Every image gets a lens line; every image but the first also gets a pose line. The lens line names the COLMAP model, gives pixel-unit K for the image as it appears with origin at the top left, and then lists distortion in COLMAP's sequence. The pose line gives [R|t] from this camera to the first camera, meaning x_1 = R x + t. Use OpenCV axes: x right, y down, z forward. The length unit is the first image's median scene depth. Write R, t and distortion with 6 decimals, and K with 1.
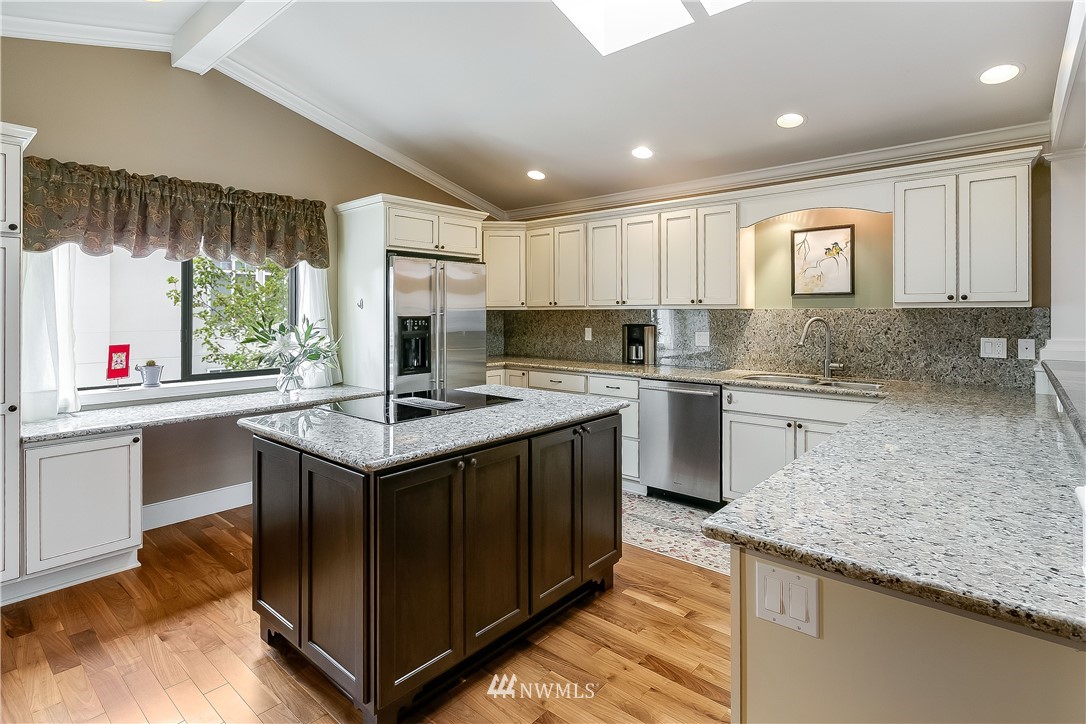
lens RADIAL K [[553.6, 0, 541.5], [0, 553.6, 309.4], [0, 0, 1]] dist [0.010850, 0.000323]
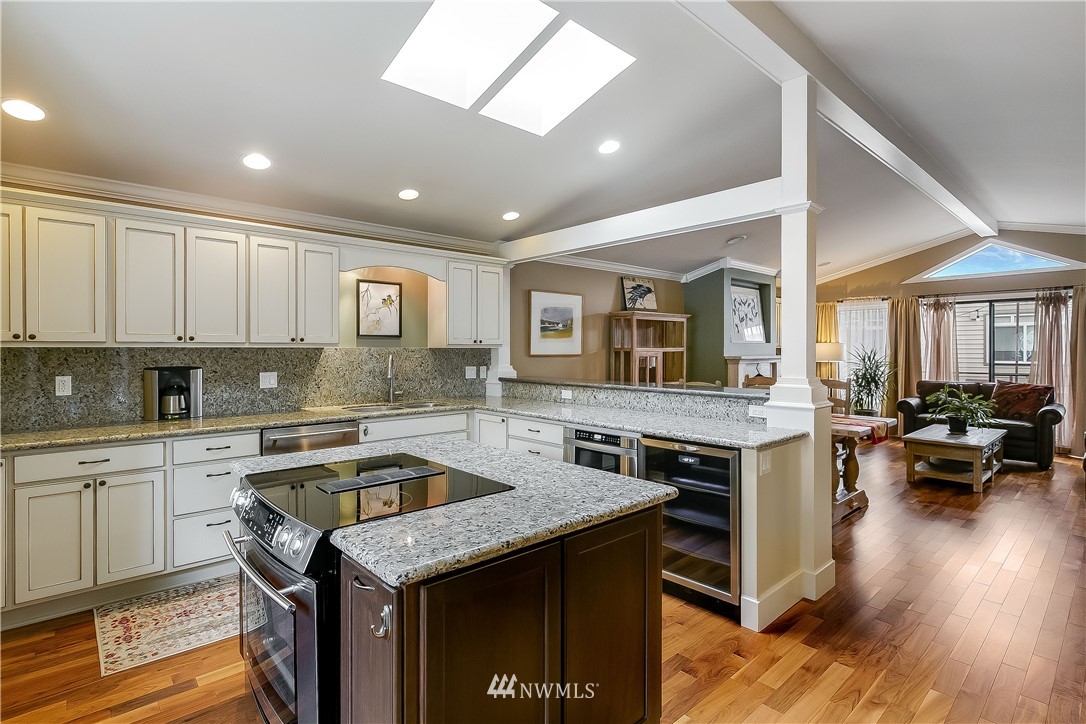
lens RADIAL K [[527.6, 0, 541.8], [0, 527.6, 355.4], [0, 0, 1]] dist [-0.011117, 0.001579]
pose [[0.127146, -0.008757, 0.991845, -0.576087], [-0.002379, 0.999955, 0.009134, 0.003342], [-0.991881, -0.003521, 0.127120, 0.485467]]
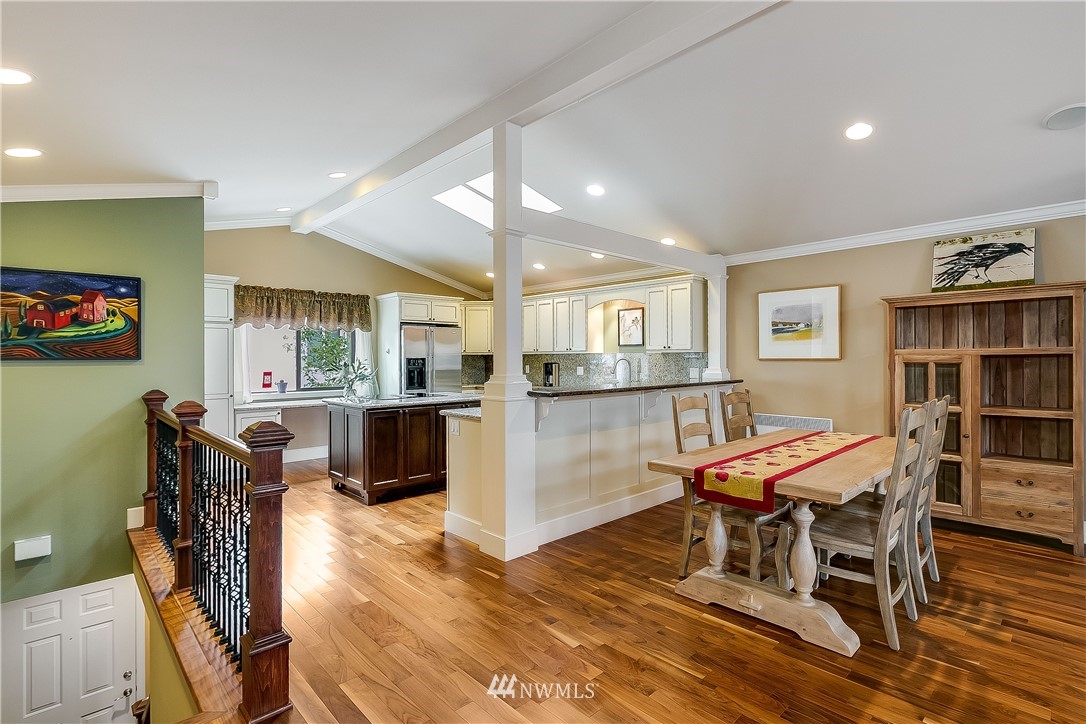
lens RADIAL K [[517.4, 0, 560.9], [0, 517.4, 358.9], [0, 0, 1]] dist [0.001339, 0.000527]
pose [[0.996594, -0.001785, -0.082450, 0.403004], [0.002315, 0.999977, 0.006336, 0.006101], [0.082437, -0.006506, 0.996575, -0.687936]]
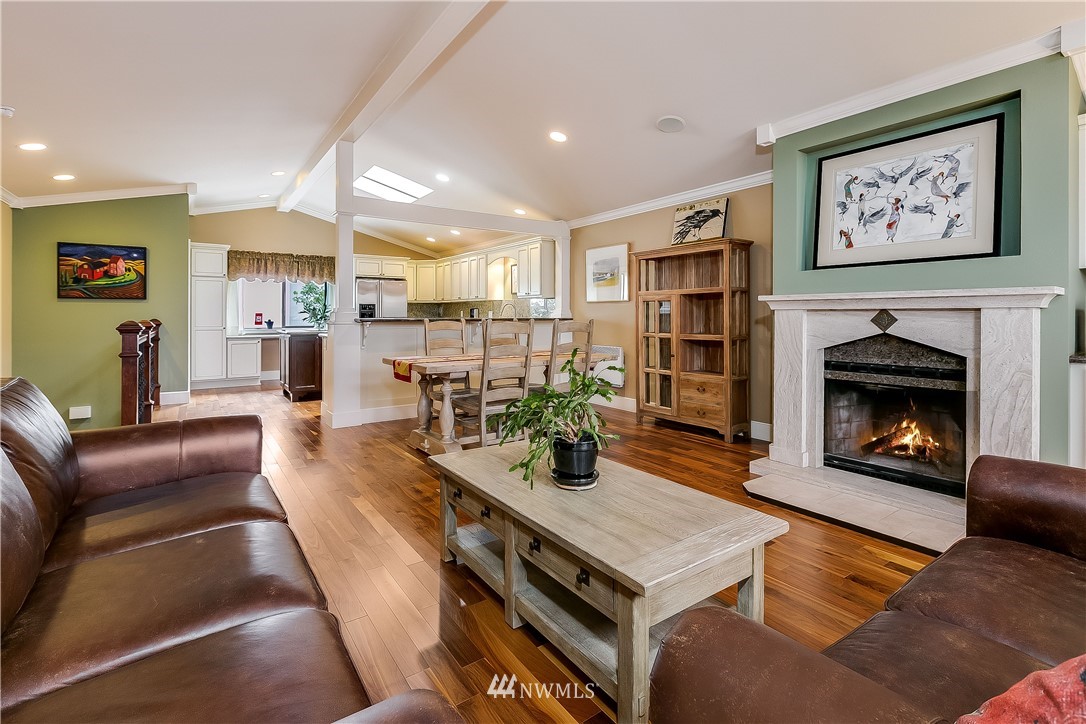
lens RADIAL K [[497.3, 0, 541.1], [0, 497.3, 311.8], [0, 0, 1]] dist [0.000878, 0.000105]
pose [[0.970404, 0.000801, -0.241485, 1.055835], [-0.001467, 0.999996, -0.002580, 0.053036], [0.241482, 0.002858, 0.970401, -0.936942]]
